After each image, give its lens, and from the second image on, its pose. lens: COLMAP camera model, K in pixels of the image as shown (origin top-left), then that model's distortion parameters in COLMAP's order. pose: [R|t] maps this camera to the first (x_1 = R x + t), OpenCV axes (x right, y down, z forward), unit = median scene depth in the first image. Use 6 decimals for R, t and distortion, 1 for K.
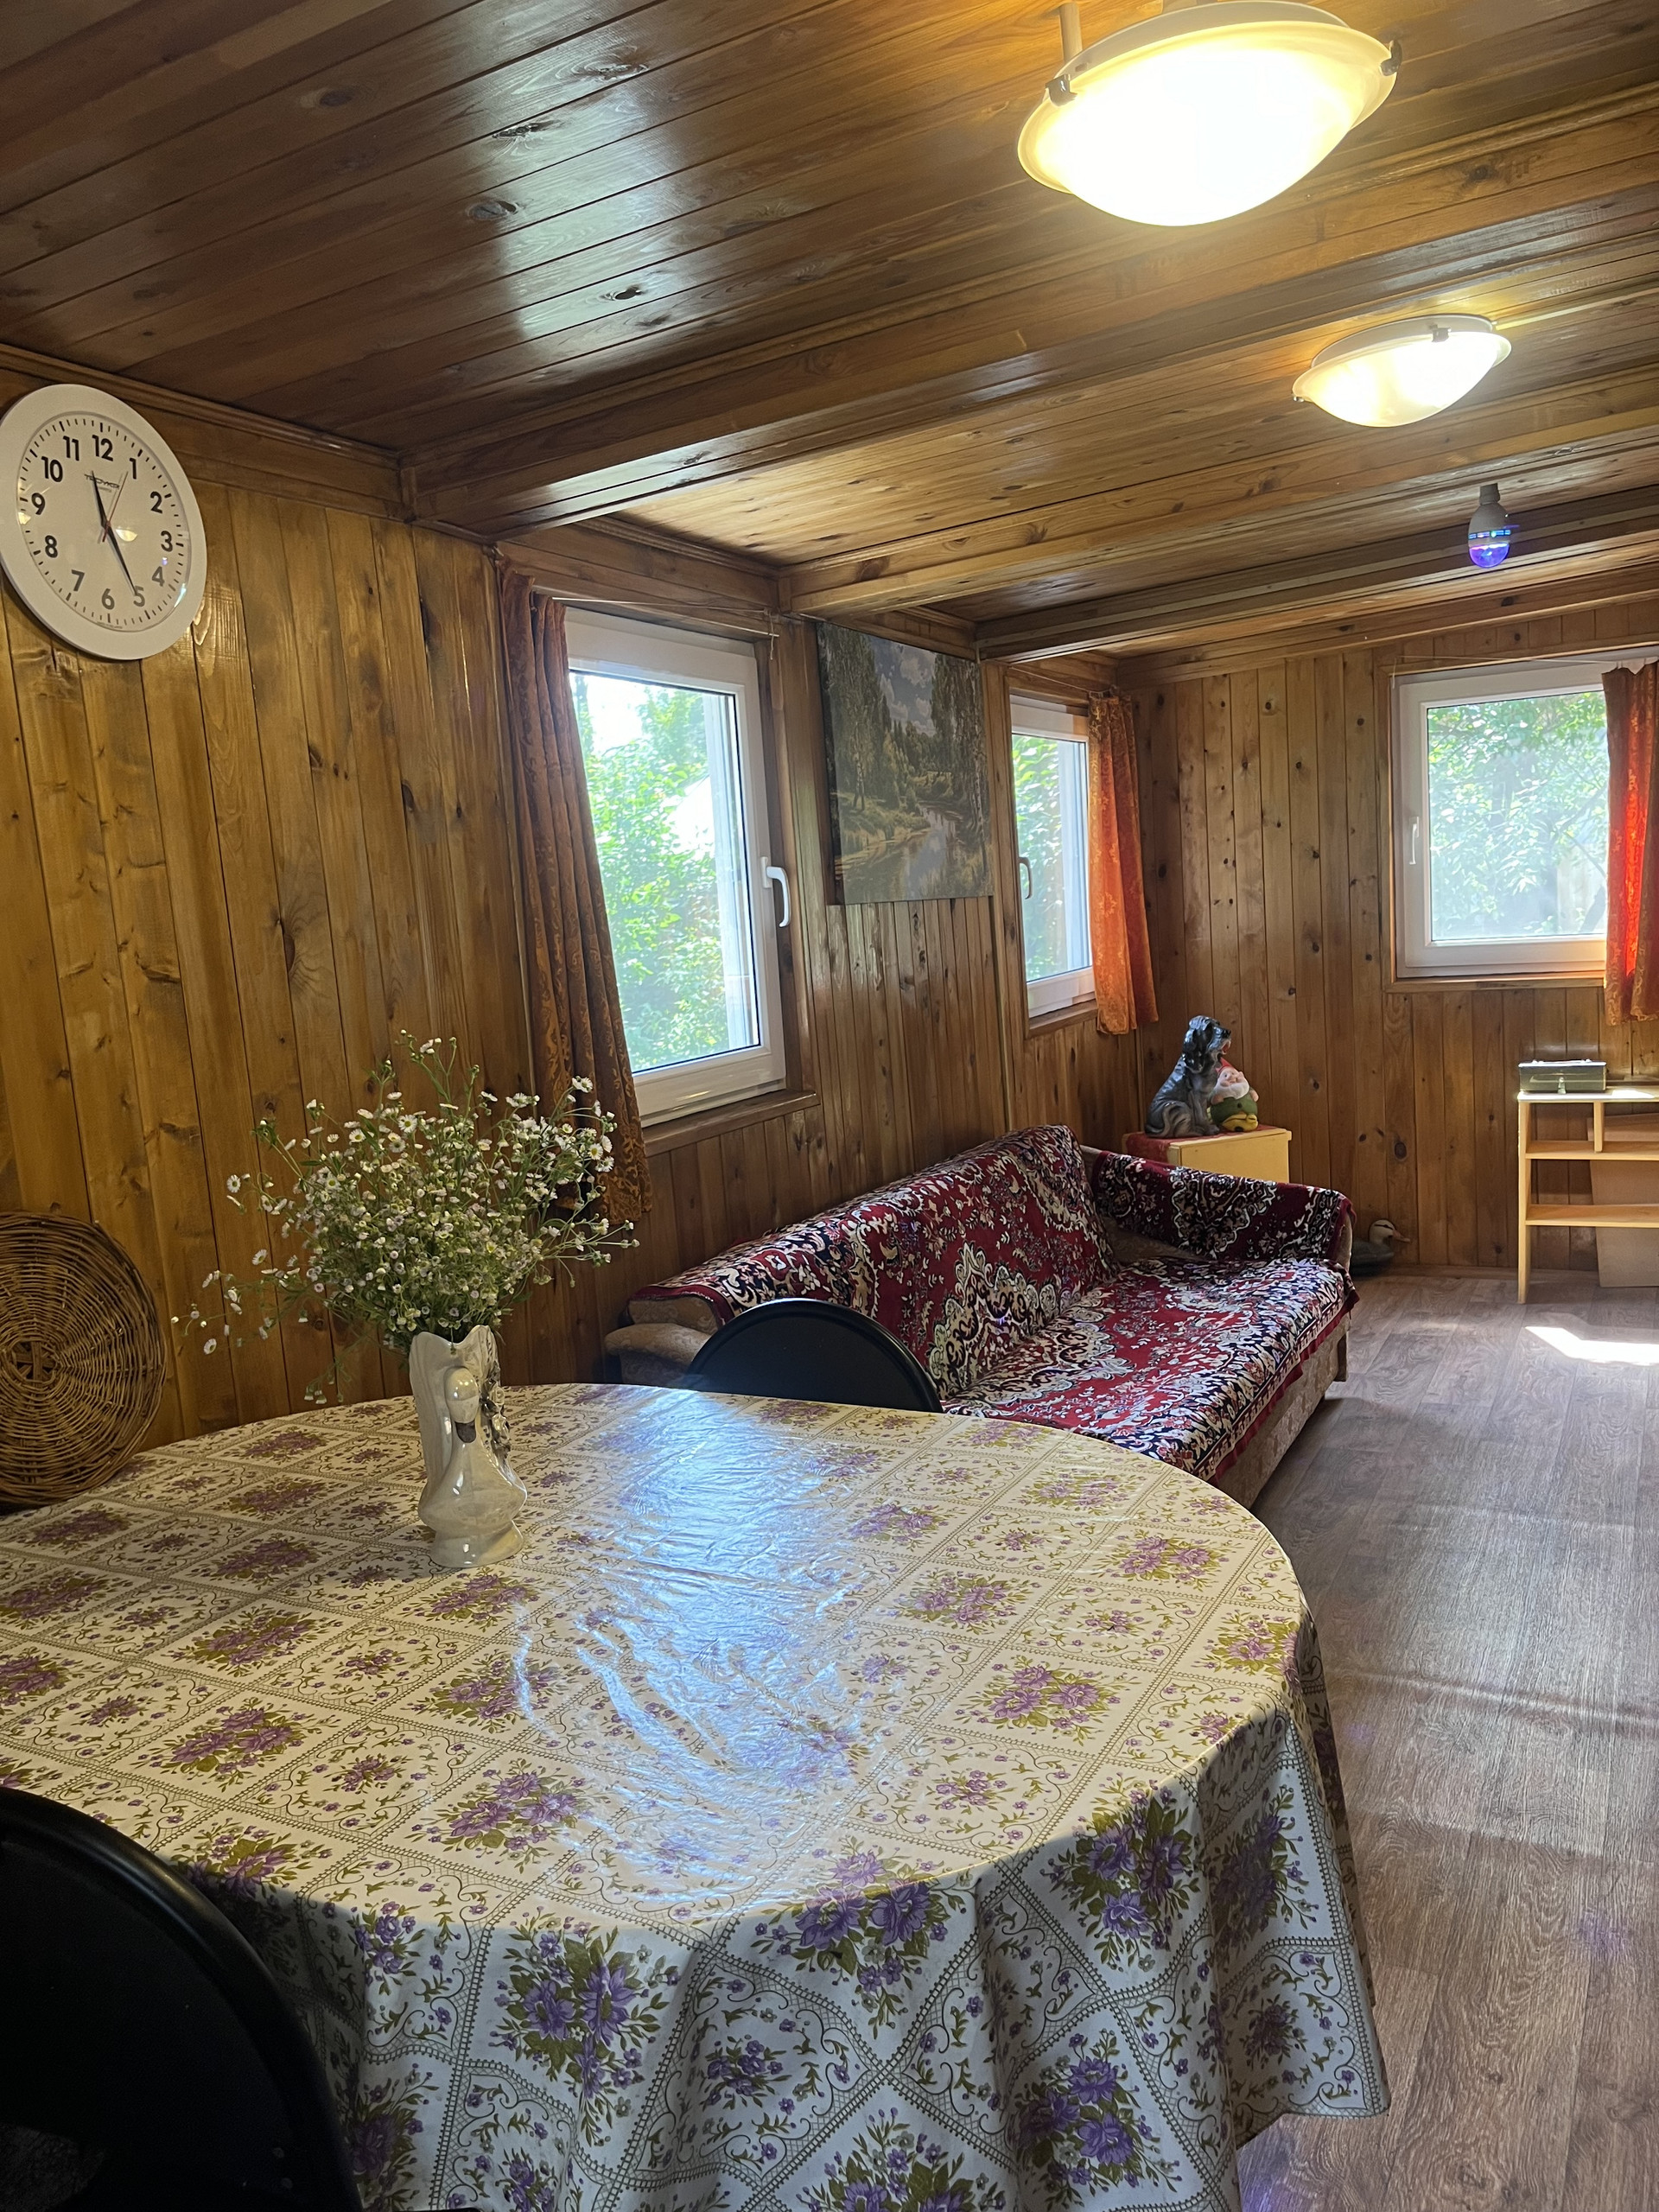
lens RADIAL K [[1667.2, 0, 831.0], [0, 1667.2, 1109.3], [0, 0, 1]] dist [0.079152, -0.090973]
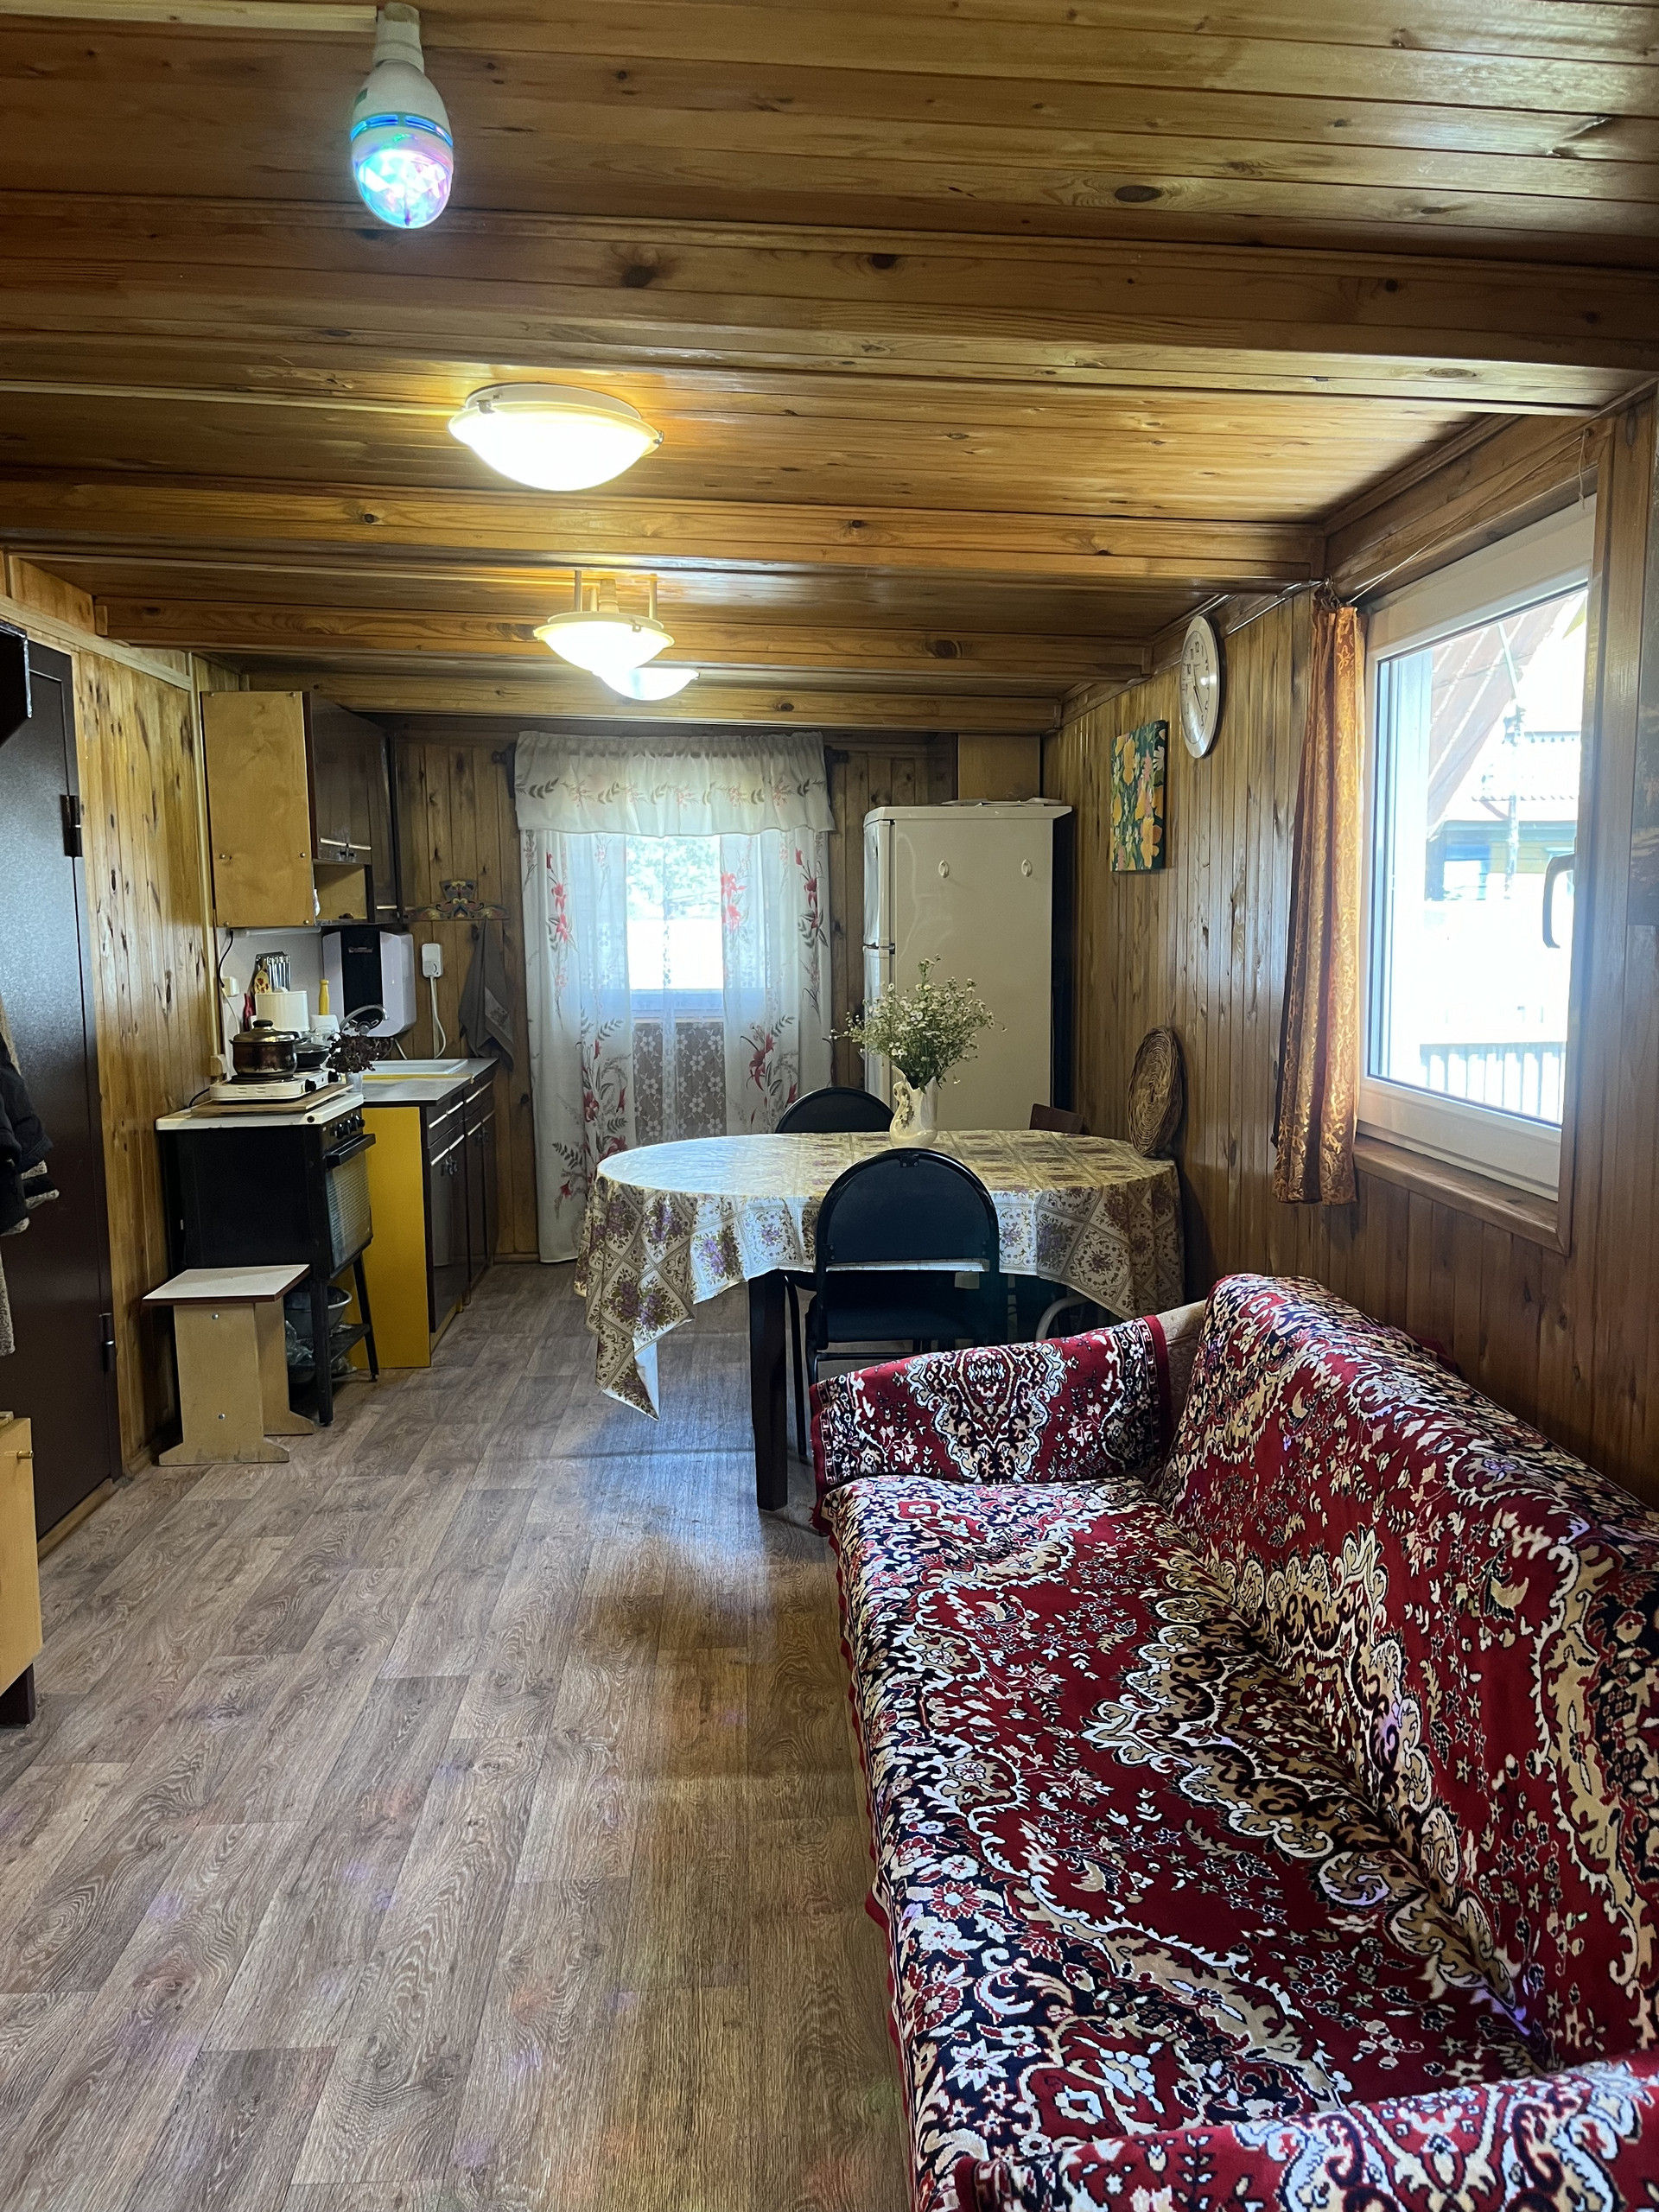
lens RADIAL K [[1688.6, 0, 854.3], [0, 1688.6, 1105.1], [0, 0, 1]] dist [0.058550, -0.060726]
pose [[-0.855749, 0.141401, -0.497695, 0.488067], [0.008891, 0.965807, 0.259111, -0.207435], [0.517316, 0.217309, -0.827745, 1.319335]]
